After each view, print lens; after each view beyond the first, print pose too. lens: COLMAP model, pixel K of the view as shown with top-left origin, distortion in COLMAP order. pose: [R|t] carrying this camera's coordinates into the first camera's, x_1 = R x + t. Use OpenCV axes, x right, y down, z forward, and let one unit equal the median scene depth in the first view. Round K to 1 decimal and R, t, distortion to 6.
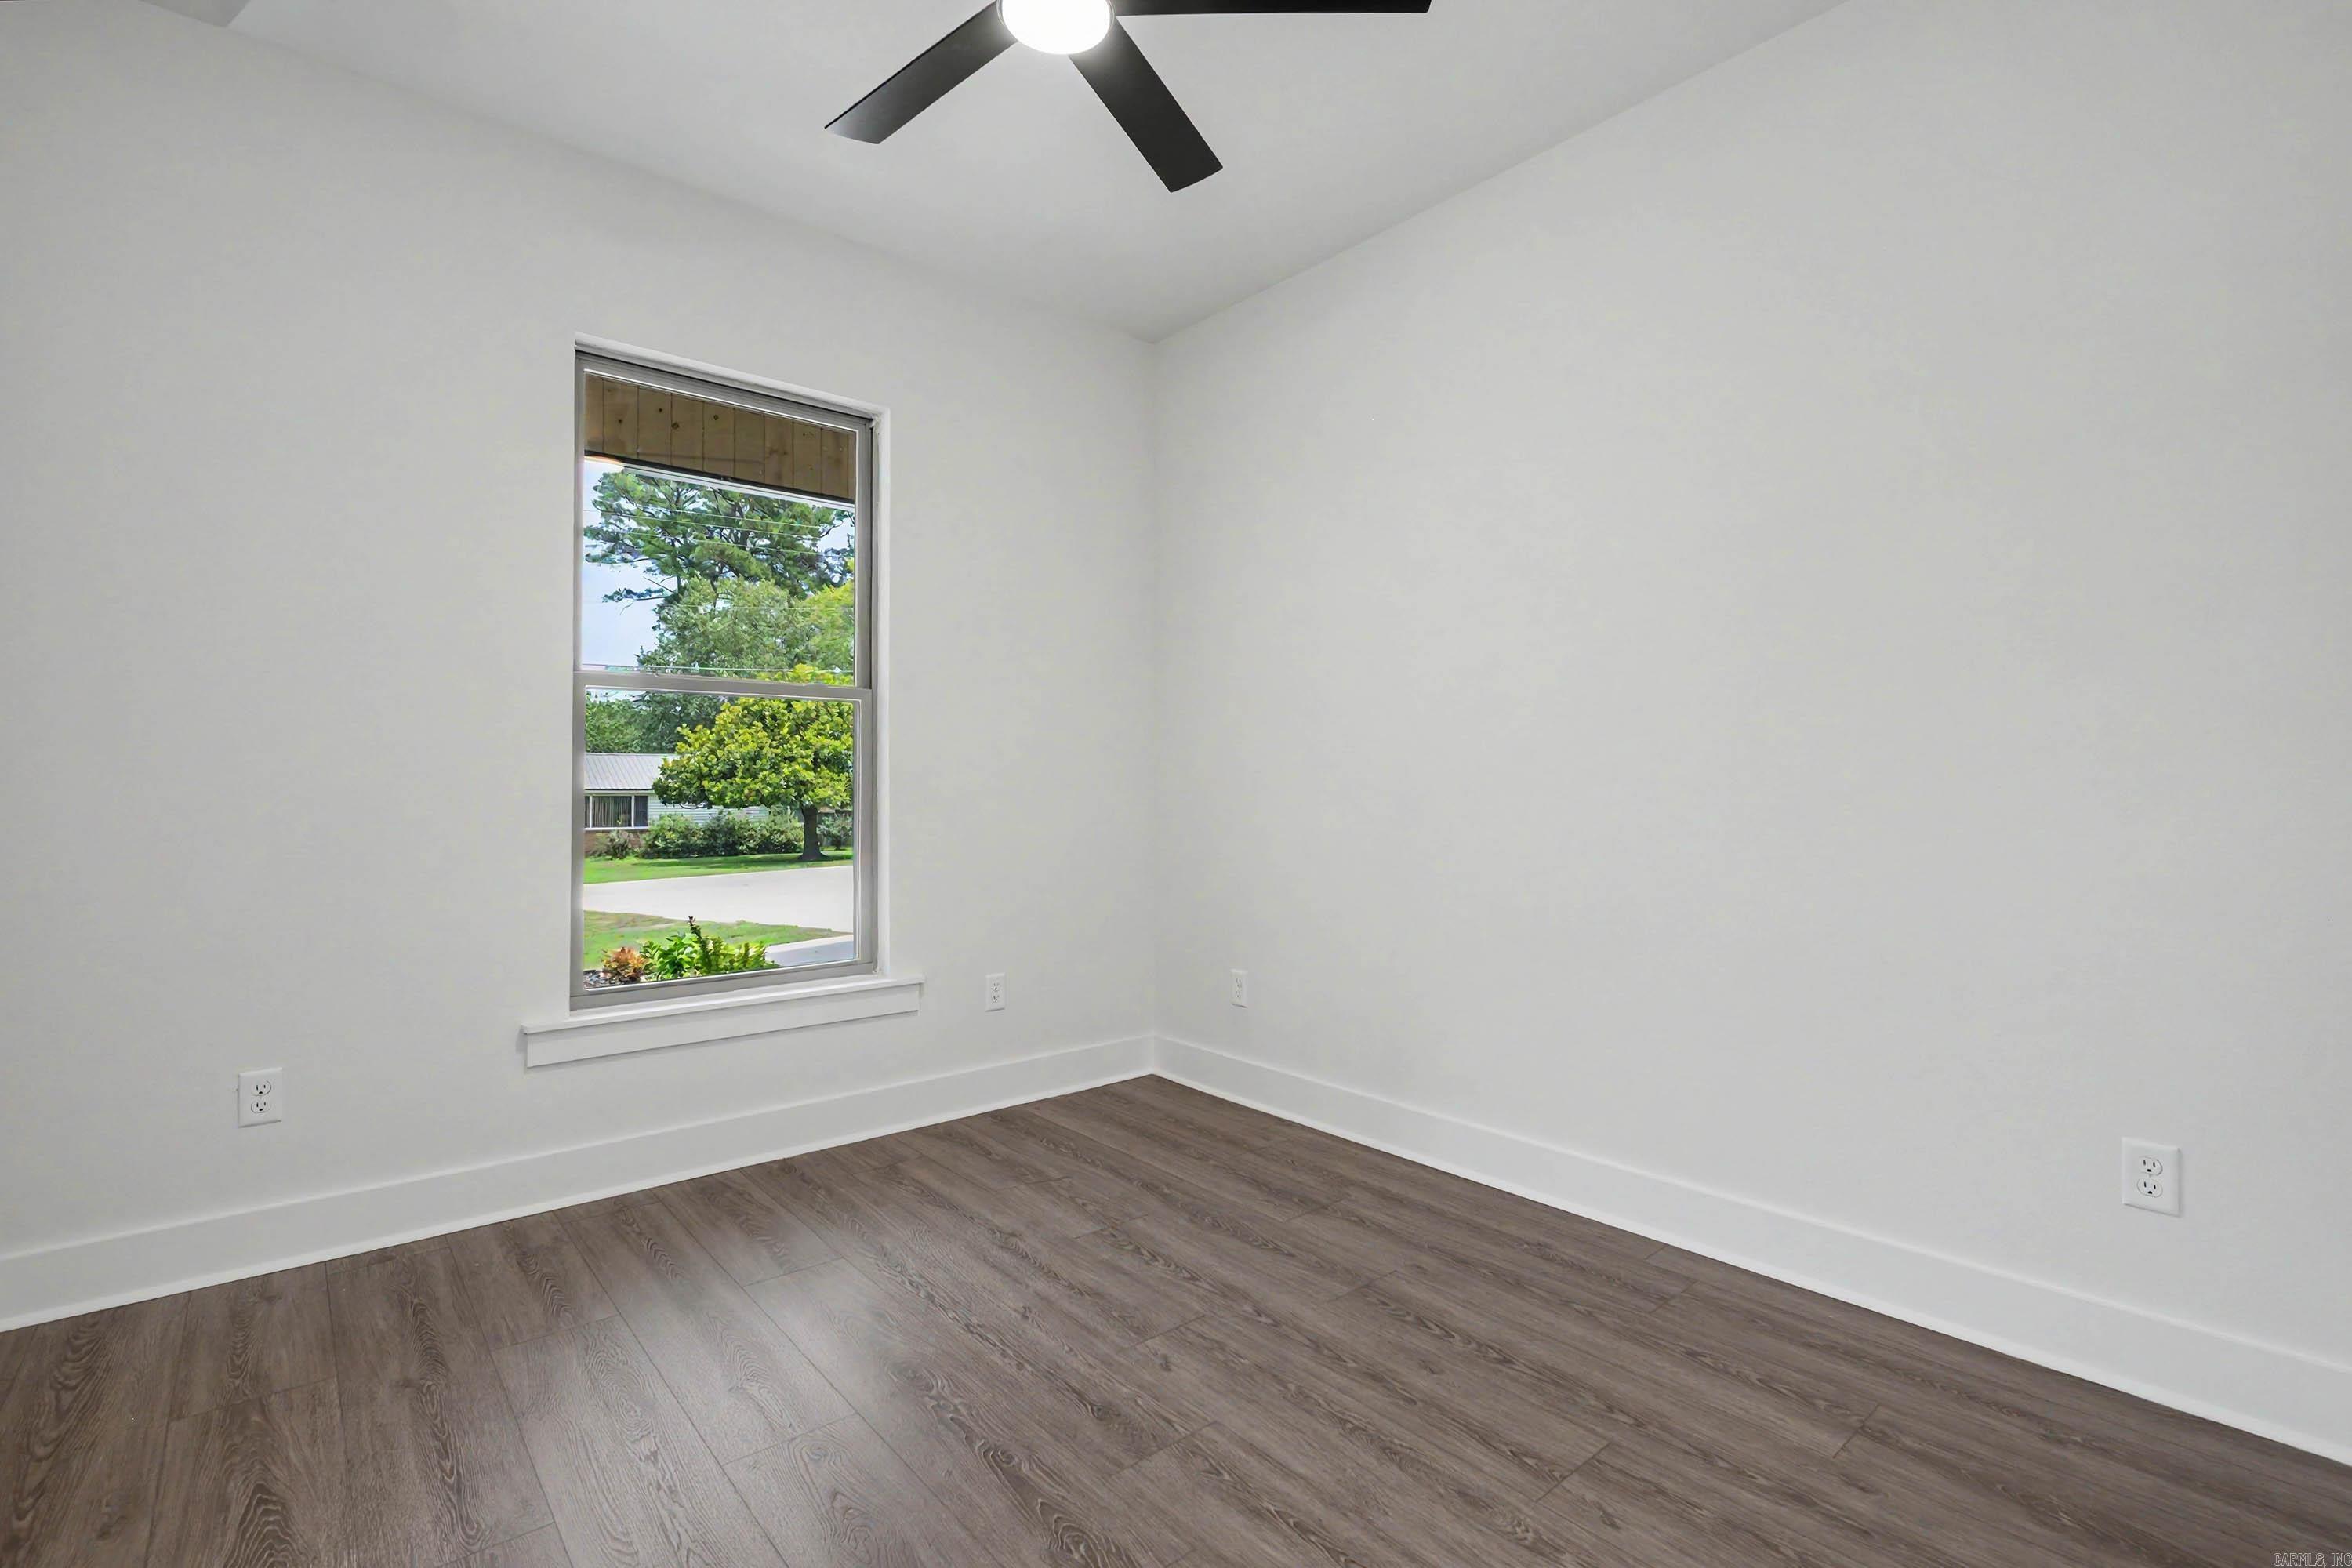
lens RADIAL K [[1065.9, 0, 1160.8], [0, 1065.9, 780.2], [0, 0, 1]] dist [0.002390, -0.004775]
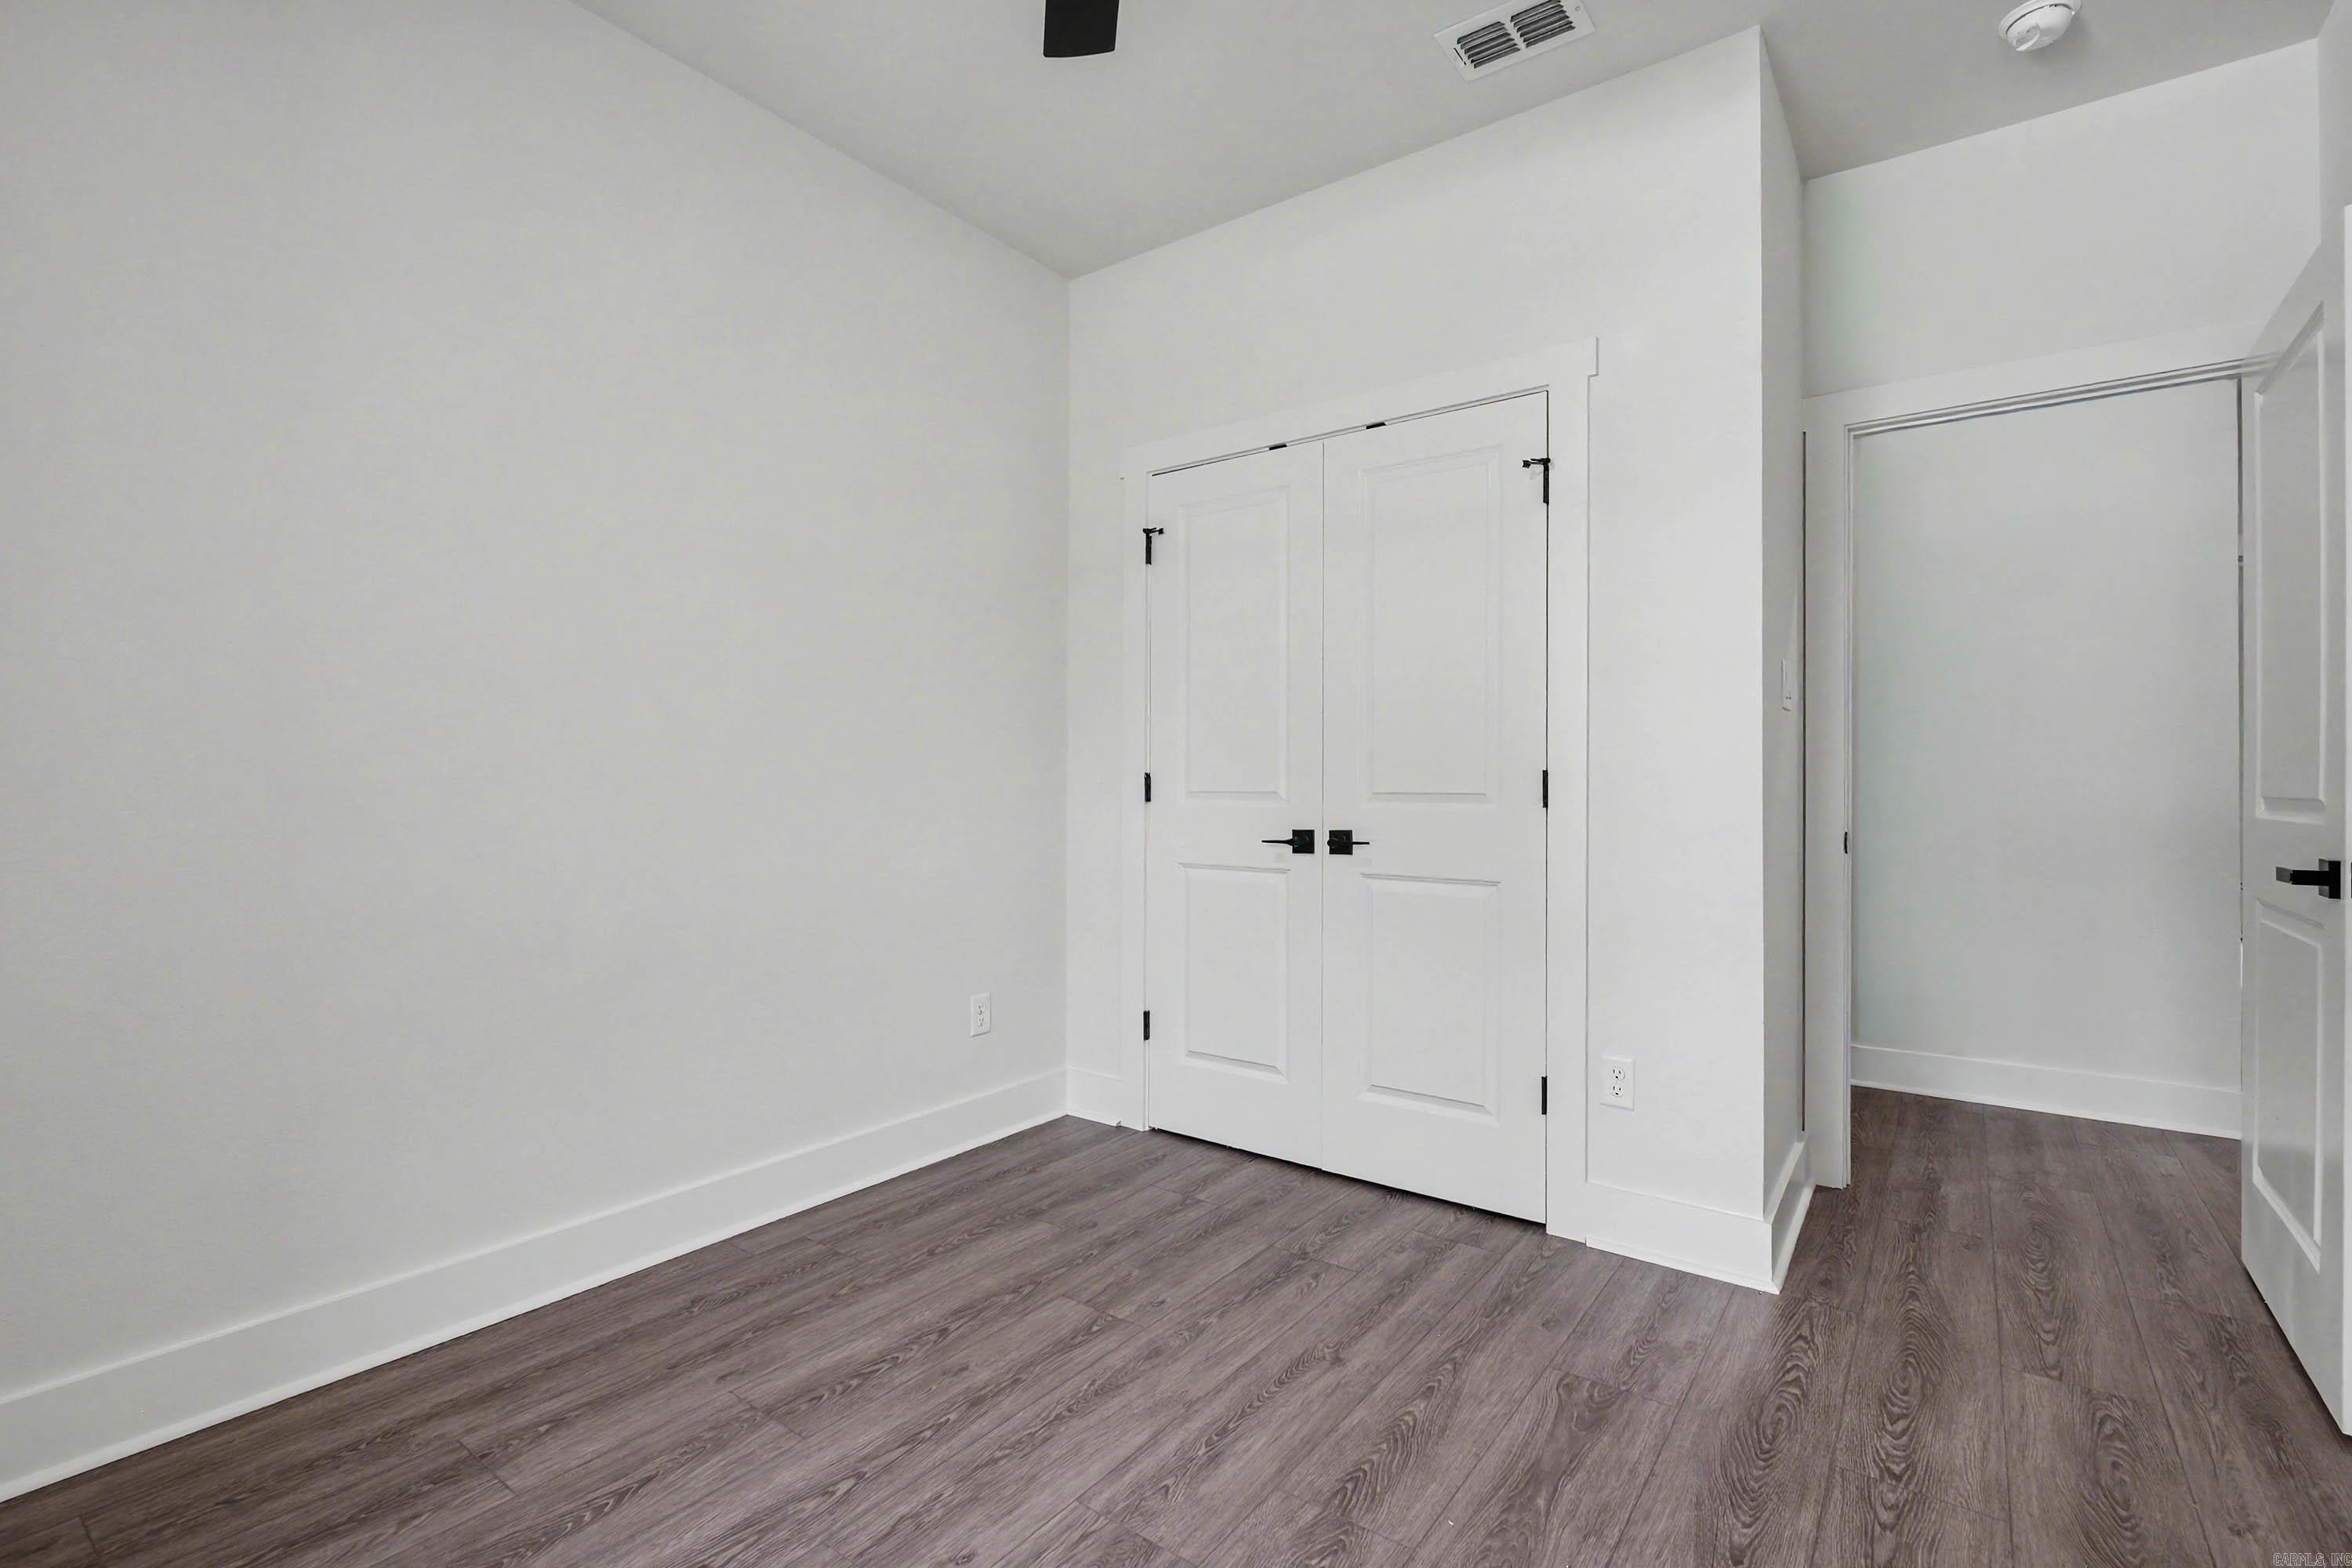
lens RADIAL K [[1065.9, 0, 1180.5], [0, 1065.9, 786.5], [0, 0, 1]] dist [0.002390, -0.004775]
pose [[-0.243259, -0.001607, 0.969960, -0.728863], [-0.010290, 0.999947, -0.000924, 0.002886], [-0.969907, -0.010205, -0.243263, 0.994802]]
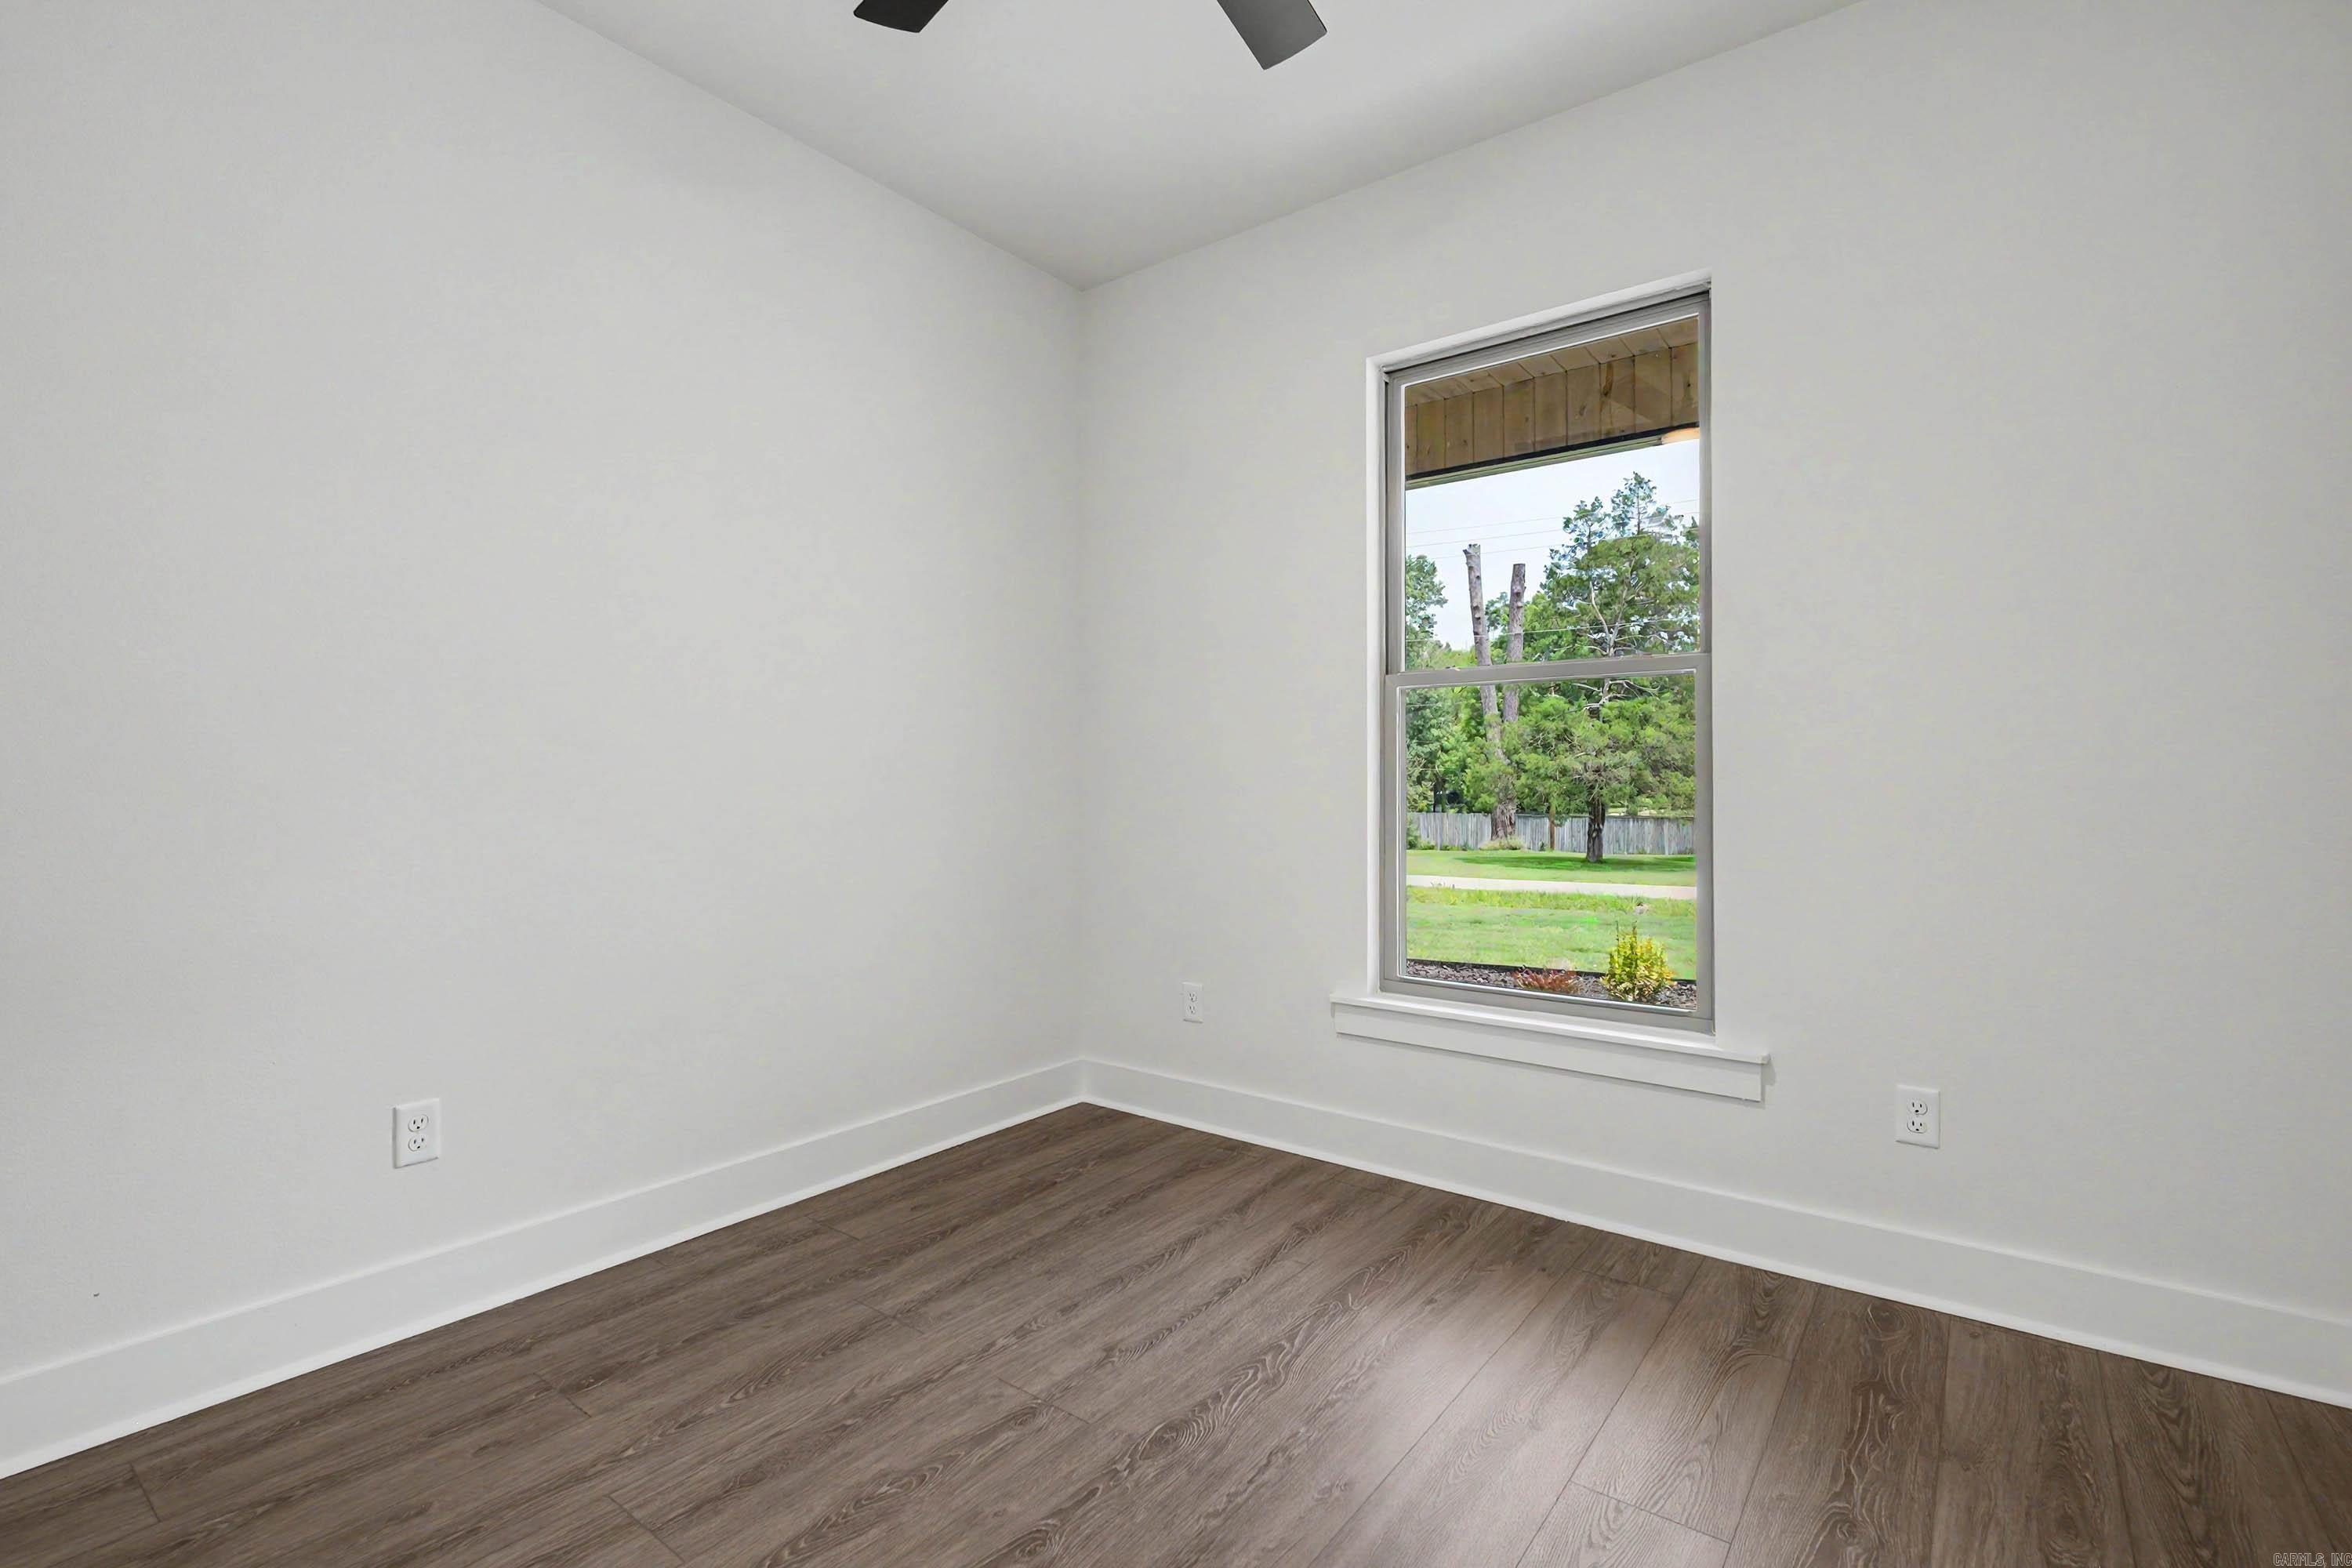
lens RADIAL K [[1065.9, 0, 1176.9], [0, 1065.9, 782.5], [0, 0, 1]] dist [0.002390, -0.004775]
pose [[0.222059, 0.001515, -0.975032, 0.608480], [0.005404, 0.999982, 0.002784, 0.001996], [0.975018, -0.005887, 0.222046, 0.766271]]
